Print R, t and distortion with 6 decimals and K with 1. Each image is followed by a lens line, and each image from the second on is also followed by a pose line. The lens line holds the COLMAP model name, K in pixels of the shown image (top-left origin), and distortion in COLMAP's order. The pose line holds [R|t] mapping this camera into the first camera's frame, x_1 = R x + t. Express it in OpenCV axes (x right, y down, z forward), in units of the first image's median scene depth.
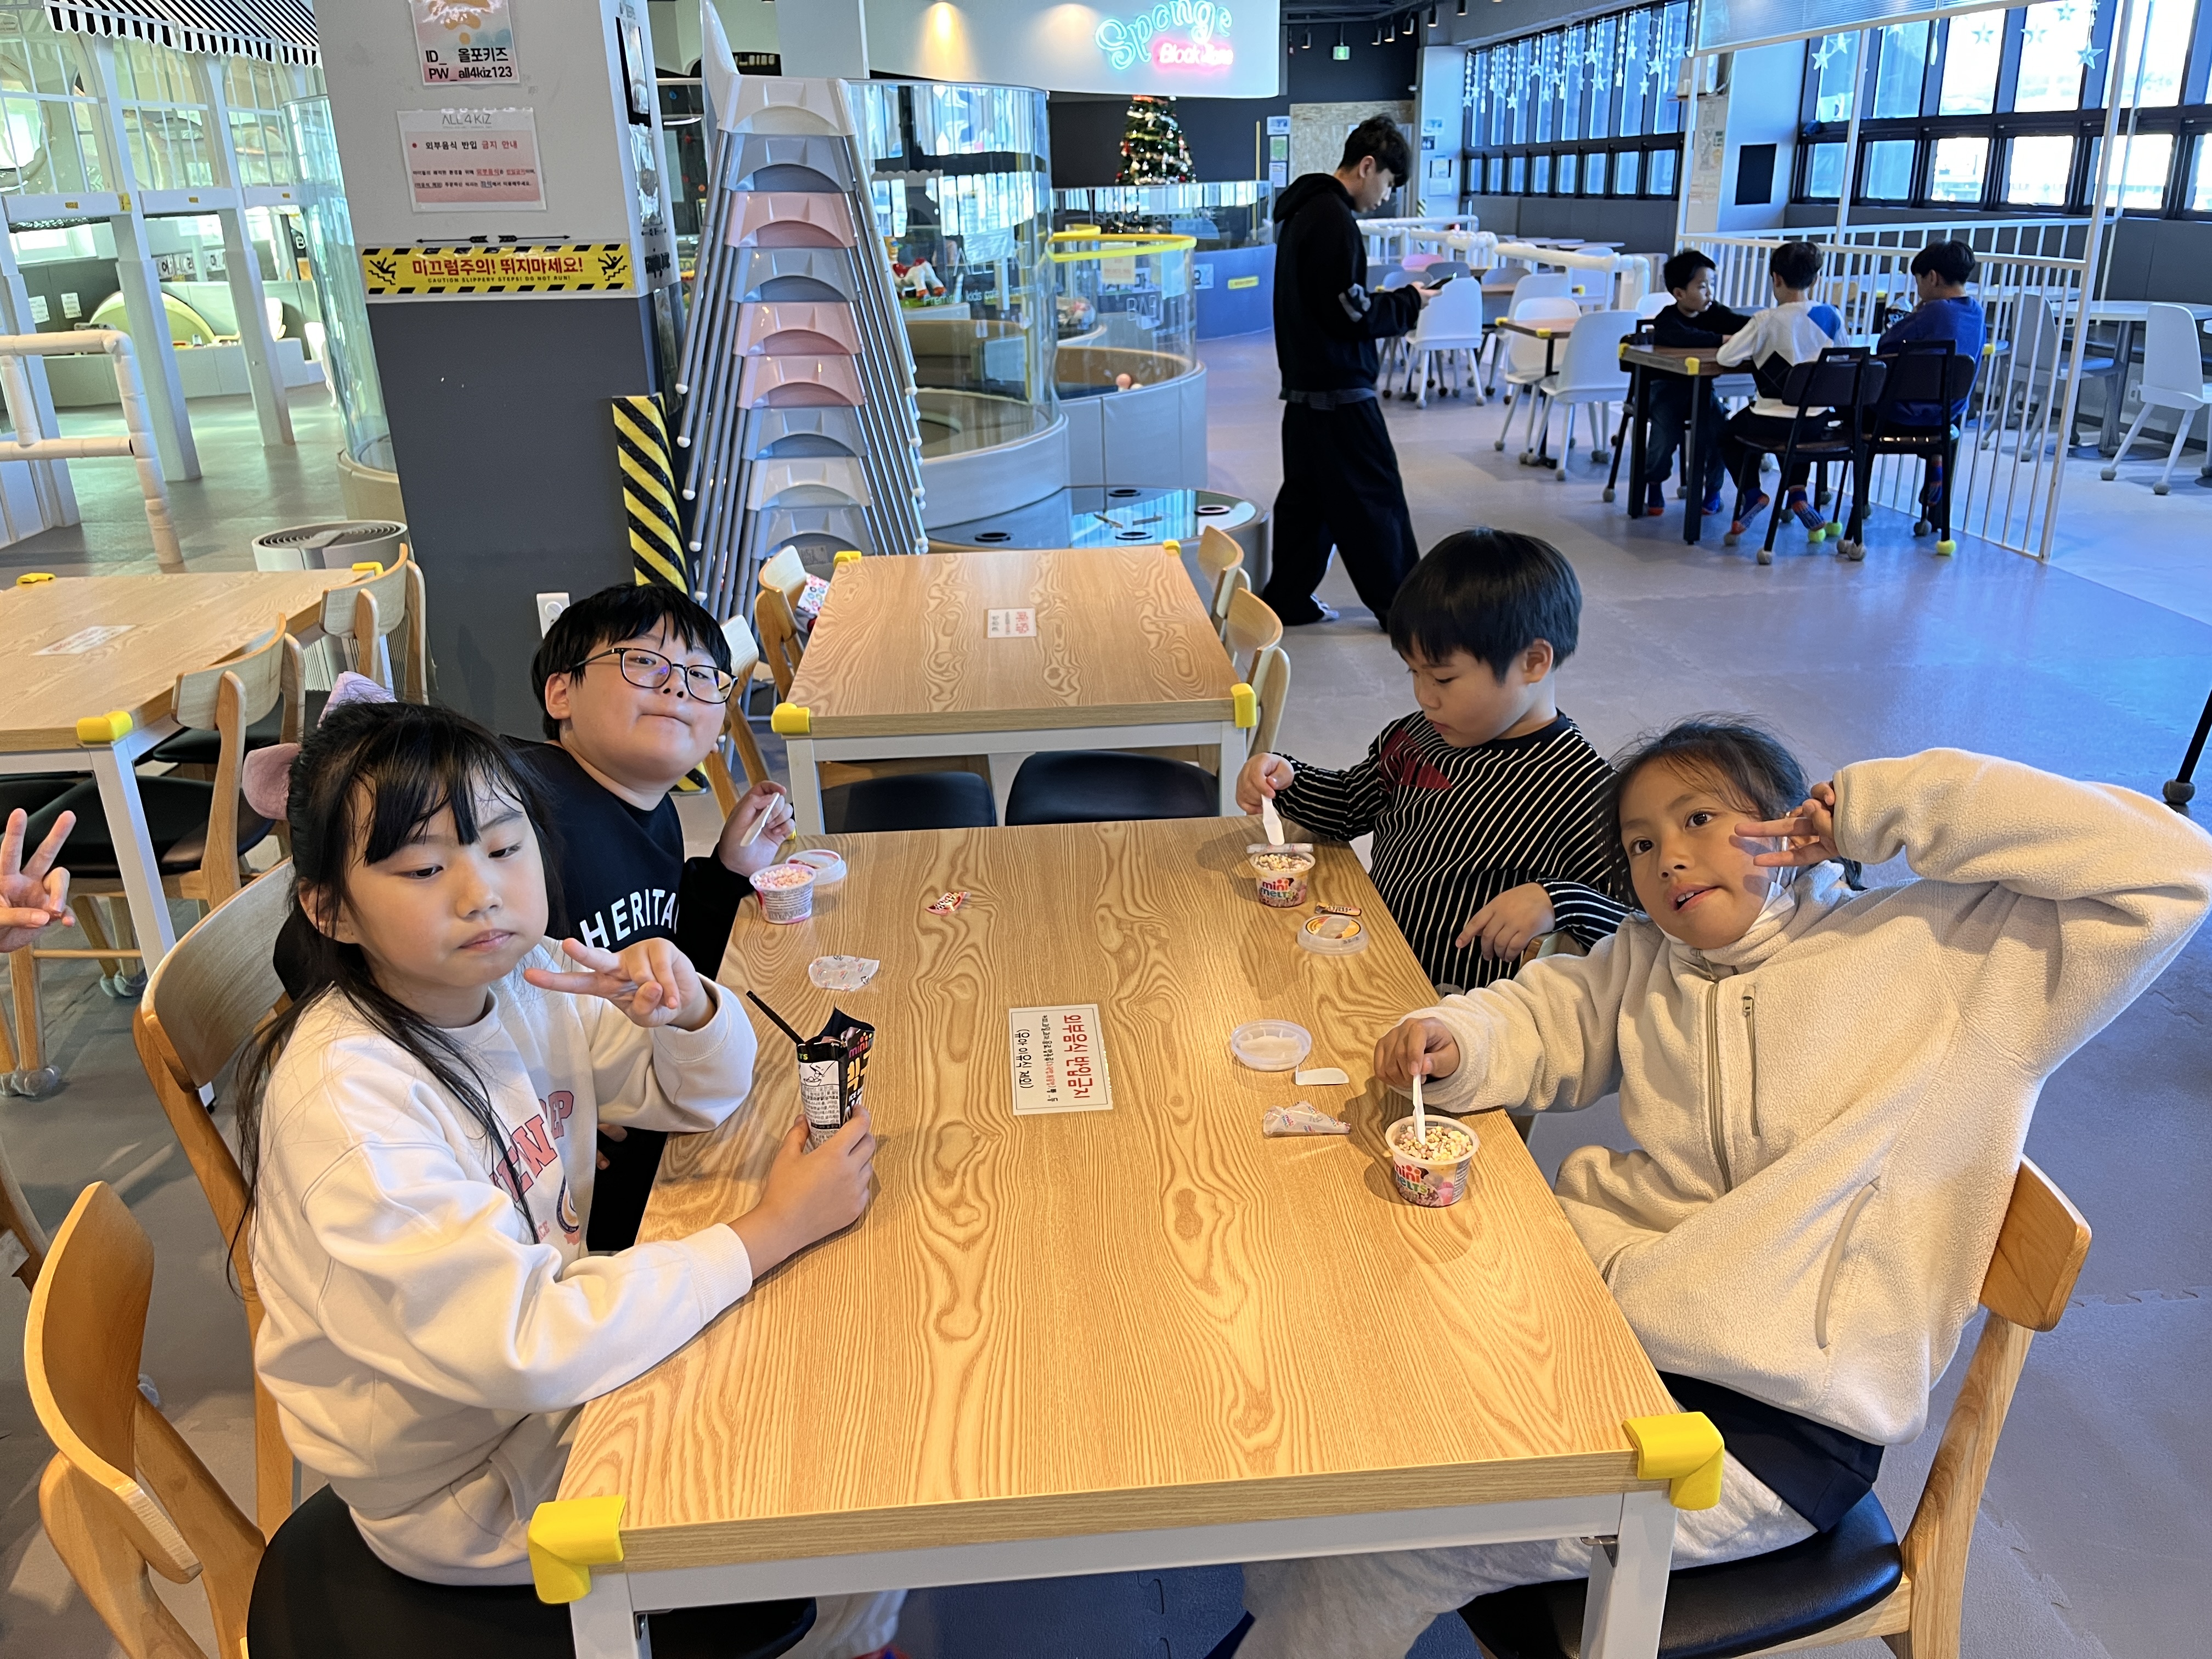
lens RADIAL K [[1713.9, 0, 1106.0], [0, 1713.9, 829.5], [0, 0, 1]] dist [0.058919, -0.052810]
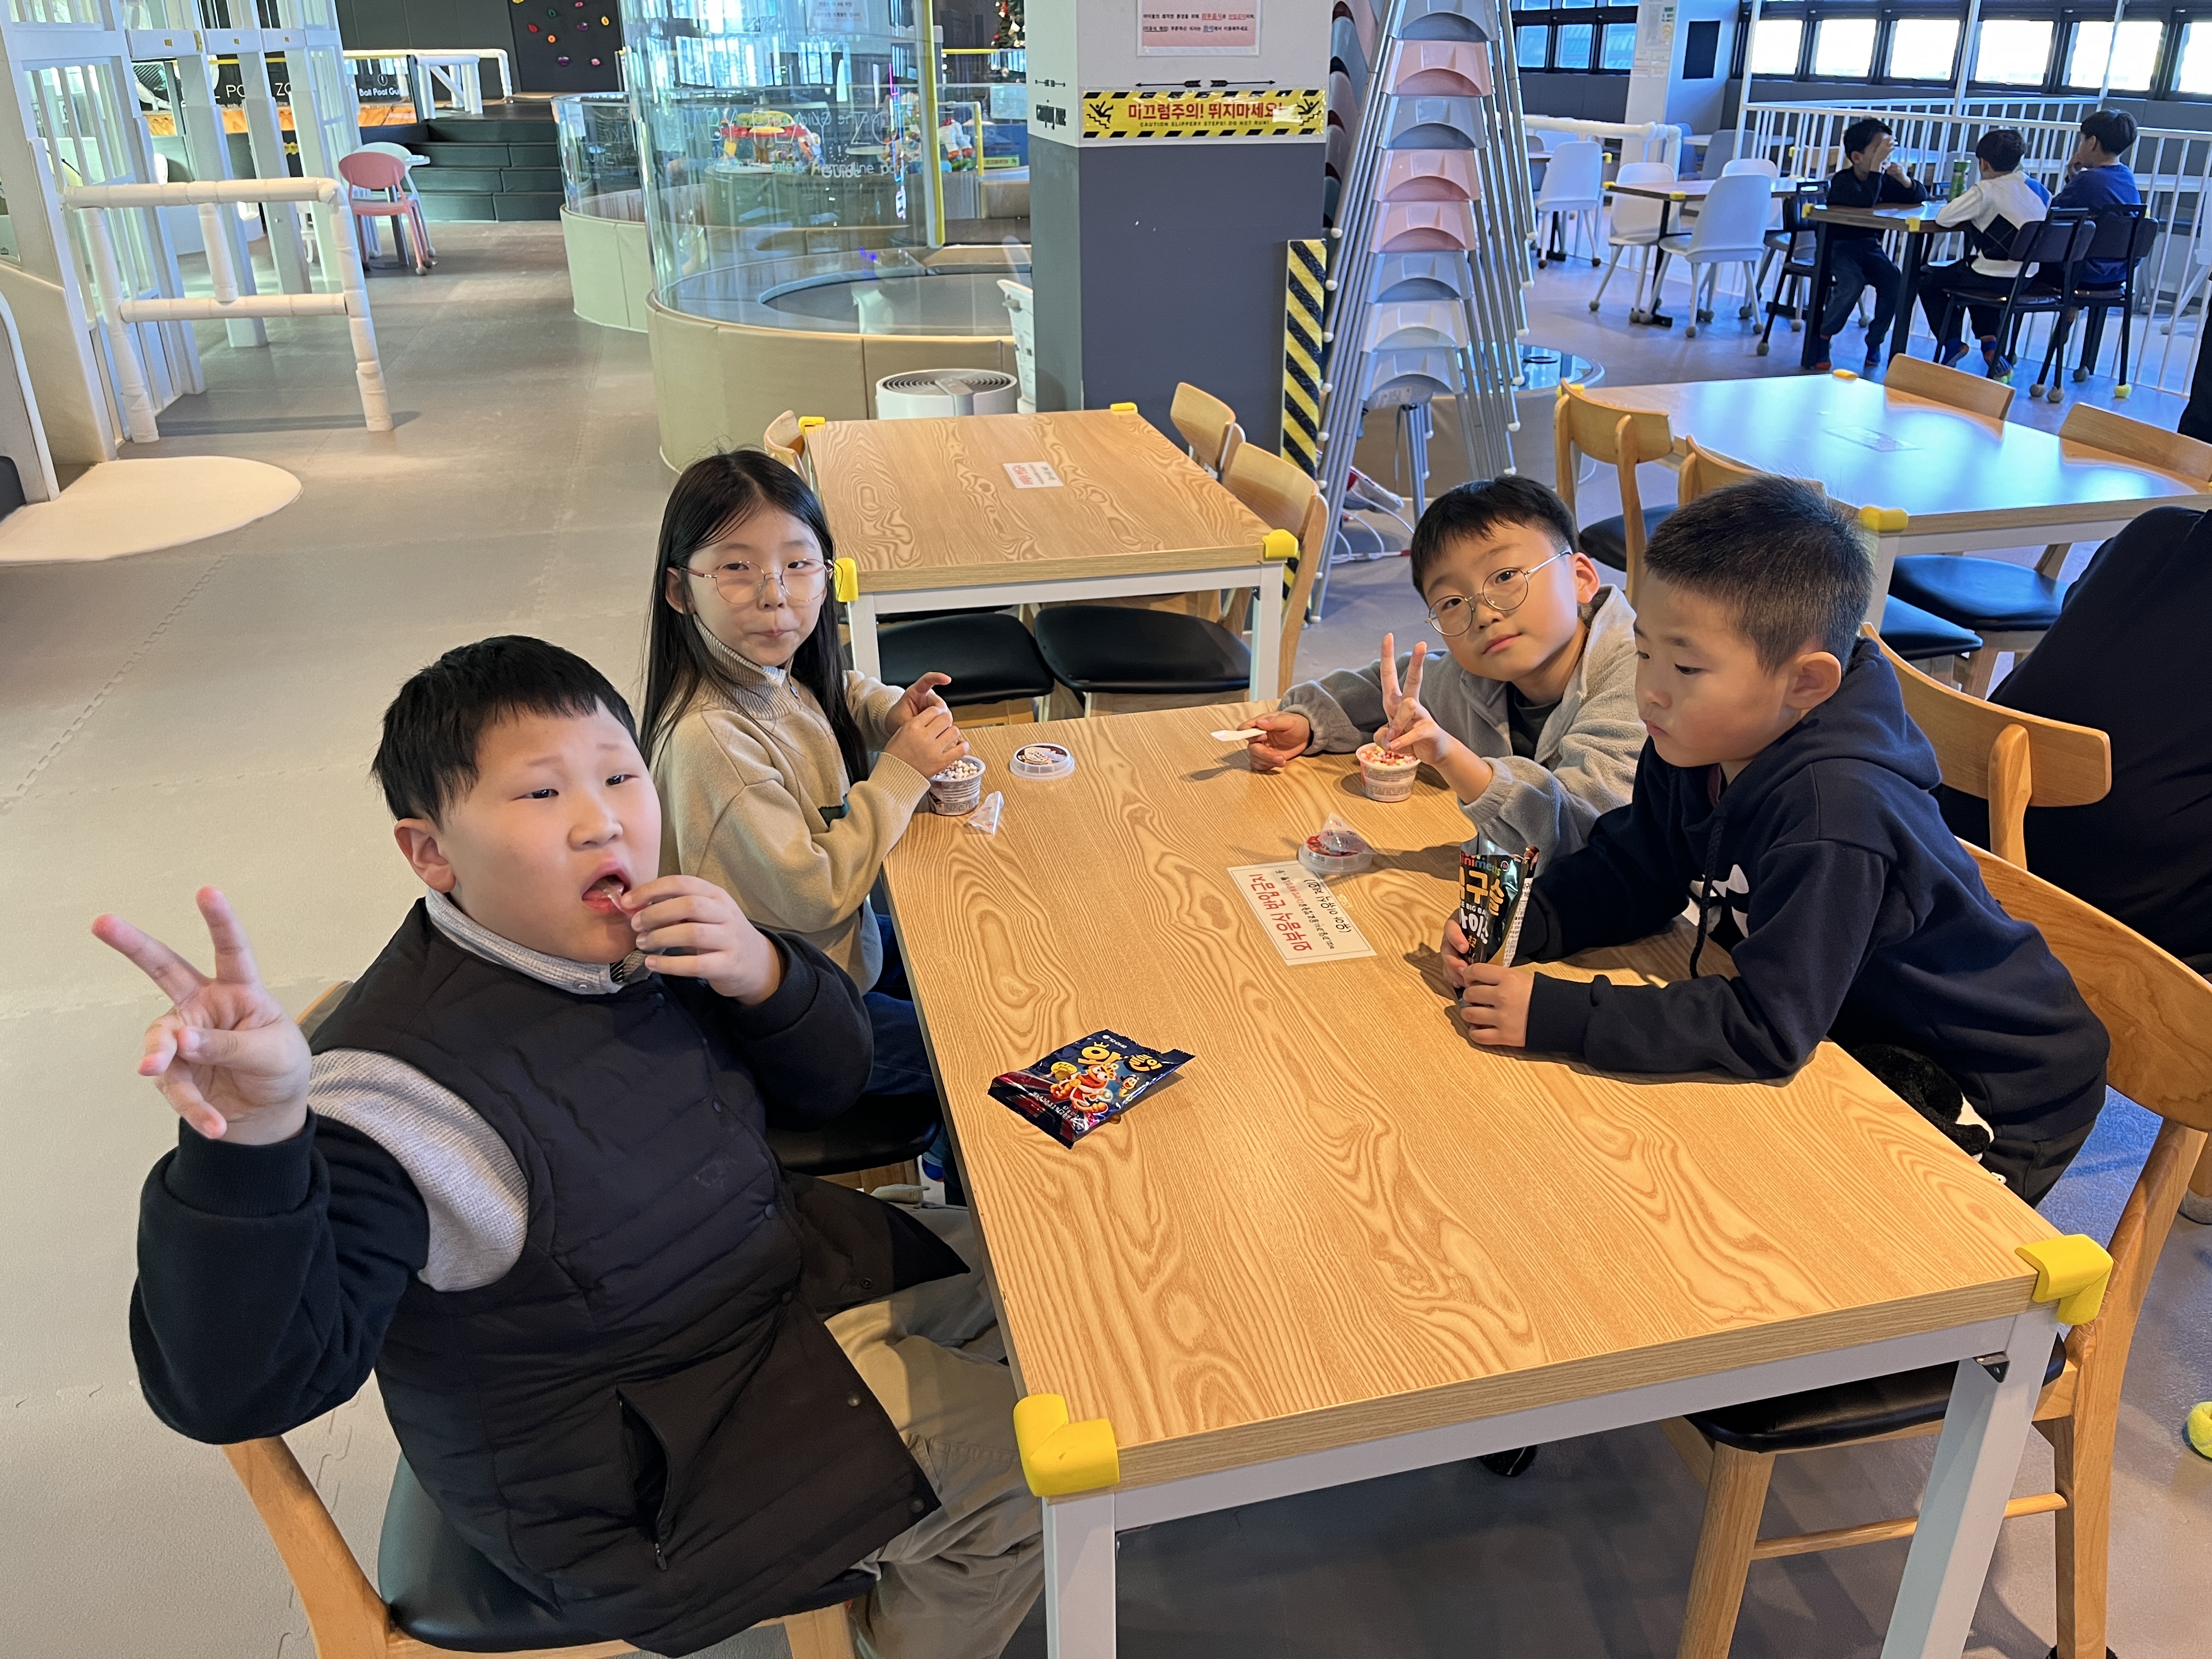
lens RADIAL K [[1673.9, 0, 1106.0], [0, 1673.9, 829.5], [0, 0, 1]] dist [0.051294, -0.056236]
pose [[0.990378, -0.040724, 0.132257, -0.558841], [0.030717, 0.996570, 0.076840, 0.024605], [-0.134933, -0.072038, 0.988233, -0.022018]]
